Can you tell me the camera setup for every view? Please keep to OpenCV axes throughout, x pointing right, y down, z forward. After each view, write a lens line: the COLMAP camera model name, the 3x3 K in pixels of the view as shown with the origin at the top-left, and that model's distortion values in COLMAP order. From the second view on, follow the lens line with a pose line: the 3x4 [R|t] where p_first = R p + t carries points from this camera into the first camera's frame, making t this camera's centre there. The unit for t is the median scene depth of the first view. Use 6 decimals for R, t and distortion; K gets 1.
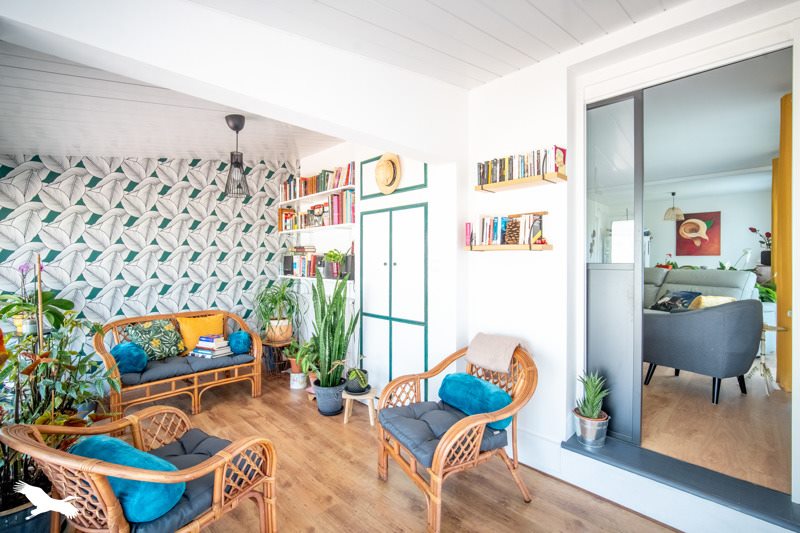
lens RADIAL K [[363.6, 0, 398.7], [0, 363.6, 257.5], [0, 0, 1]] dist [0.000979, 0.000199]
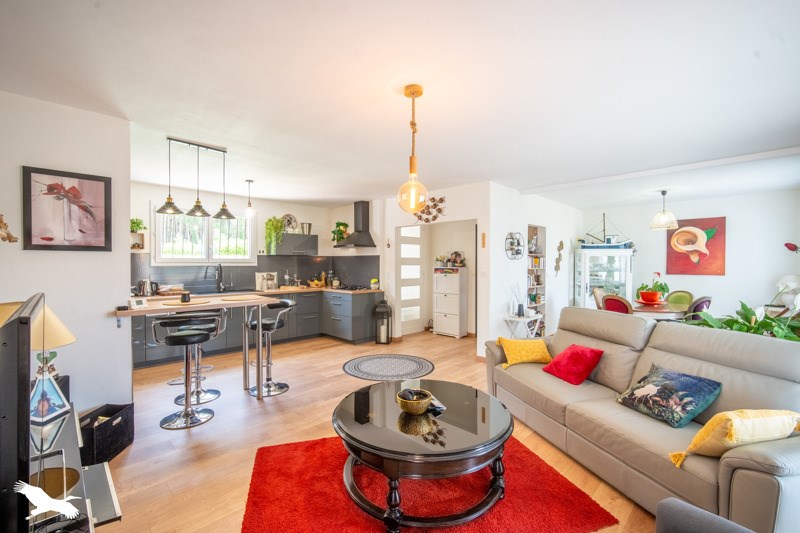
lens RADIAL K [[349.1, 0, 400.0], [0, 349.1, 266.5], [0, 0, 1]] dist [-0.001929, -0.000415]
pose [[0.999995, -0.000112, 0.003241, 0.202889], [0.000062, 0.999884, 0.015202, -0.033996], [-0.003242, -0.015201, 0.999879, 0.273158]]
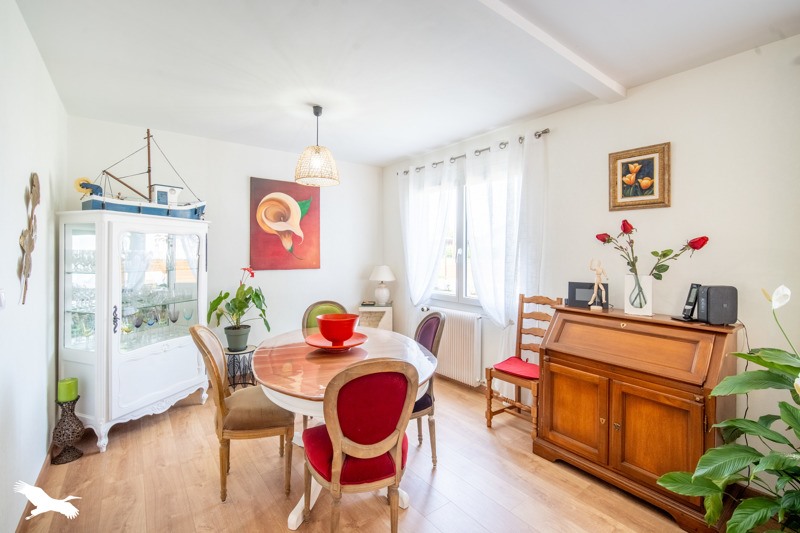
lens RADIAL K [[363.6, 0, 398.7], [0, 363.6, 257.5], [0, 0, 1]] dist [0.000979, 0.000199]
pose [[0.159317, -0.012086, 0.987153, 0.368019], [-0.012189, 0.999825, 0.014208, -0.029955], [-0.987152, -0.014296, 0.159142, 0.781277]]
